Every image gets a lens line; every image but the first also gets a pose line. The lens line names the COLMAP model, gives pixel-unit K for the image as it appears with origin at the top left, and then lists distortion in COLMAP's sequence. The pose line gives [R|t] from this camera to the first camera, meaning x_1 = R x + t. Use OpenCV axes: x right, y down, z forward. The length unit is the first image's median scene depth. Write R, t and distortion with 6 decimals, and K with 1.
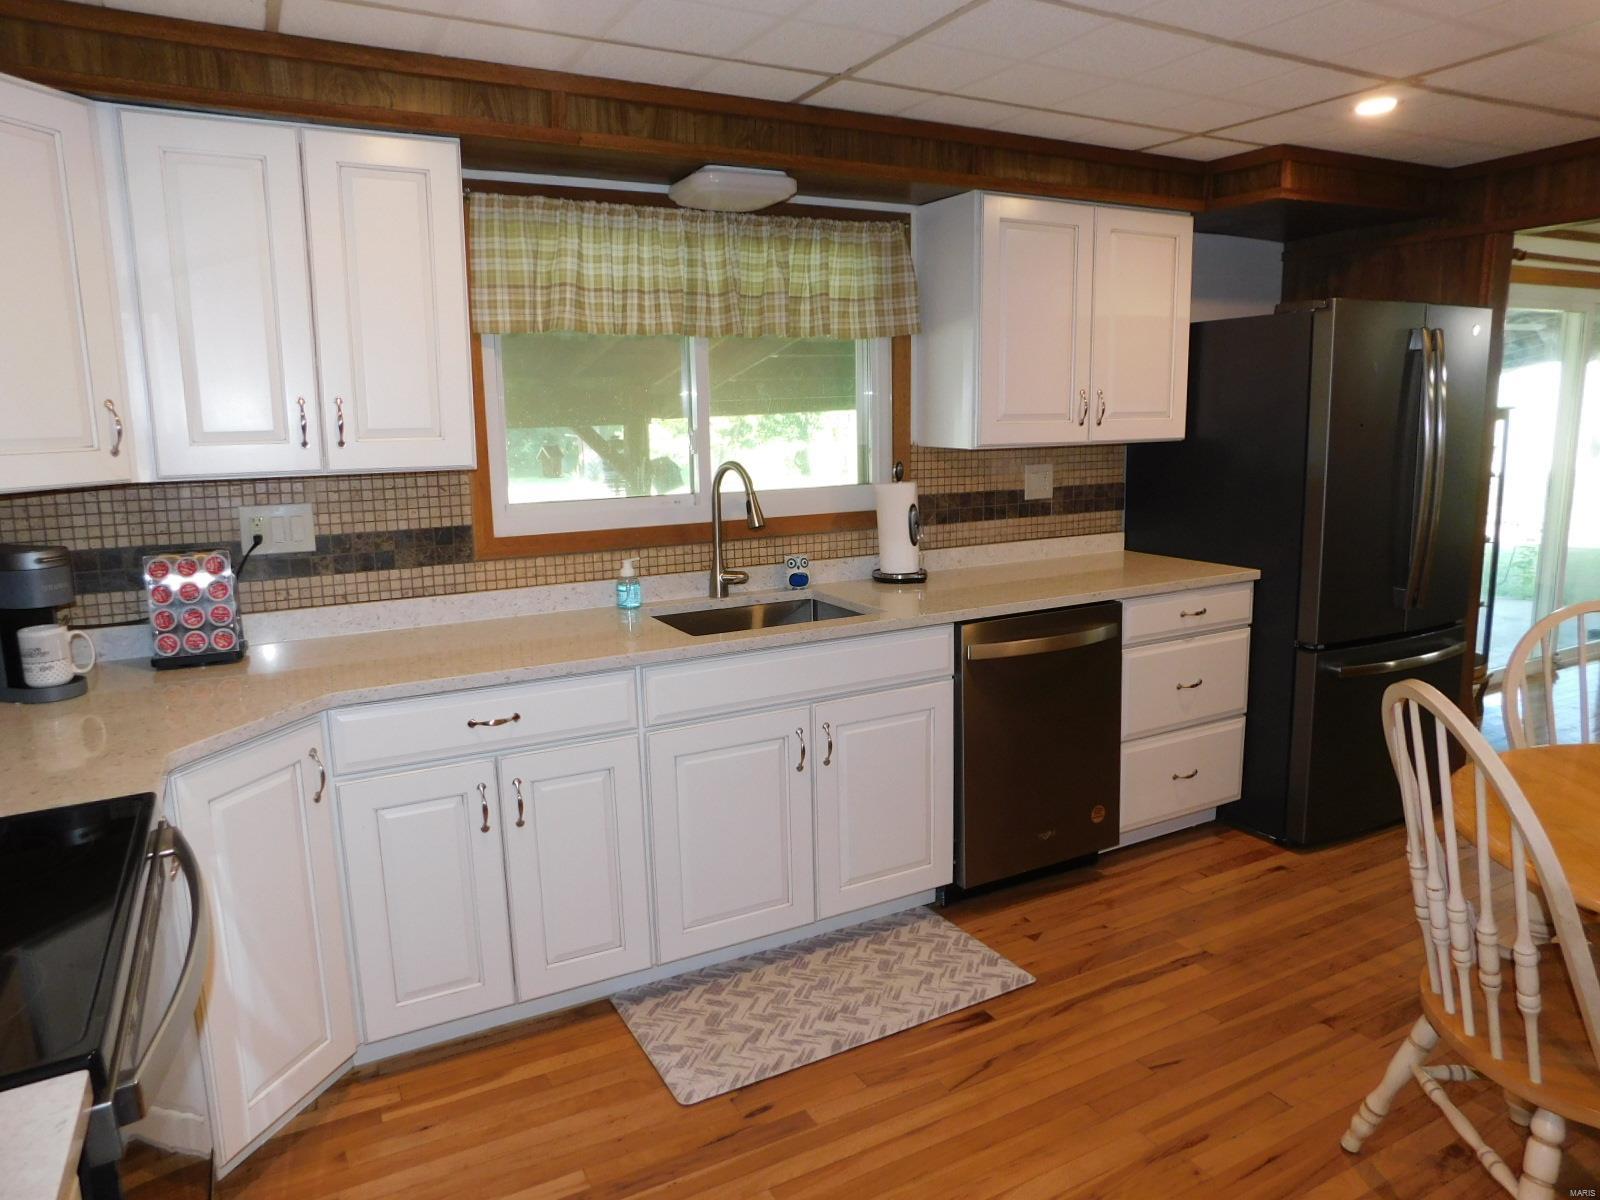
lens RADIAL K [[1056.5, 0, 805.2], [0, 1056.5, 593.5], [0, 0, 1]] dist [-0.069489, 0.054268]
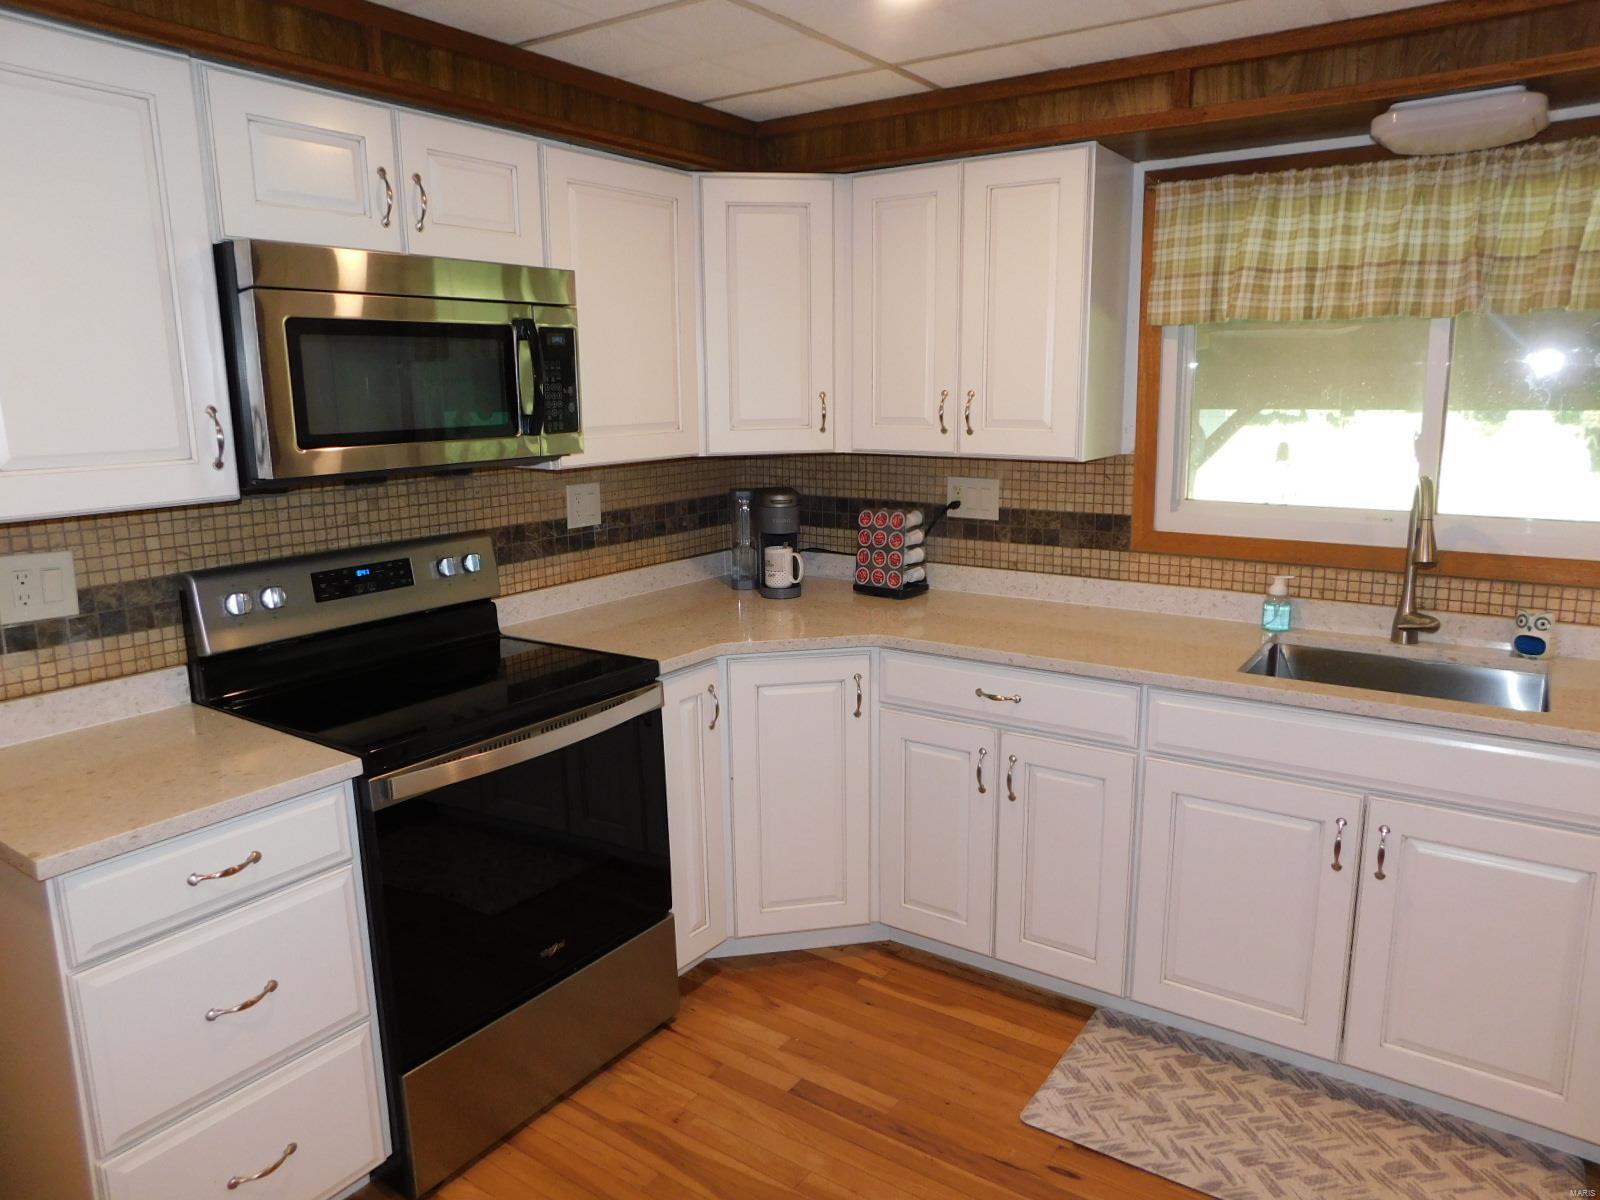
lens RADIAL K [[1056.5, 0, 805.2], [0, 1056.5, 593.5], [0, 0, 1]] dist [-0.069489, 0.054268]
pose [[0.453621, 0.183154, -0.872171, 0.439902], [-0.149172, 0.980451, 0.128307, -0.074584], [0.878622, 0.071901, 0.472074, 0.249063]]
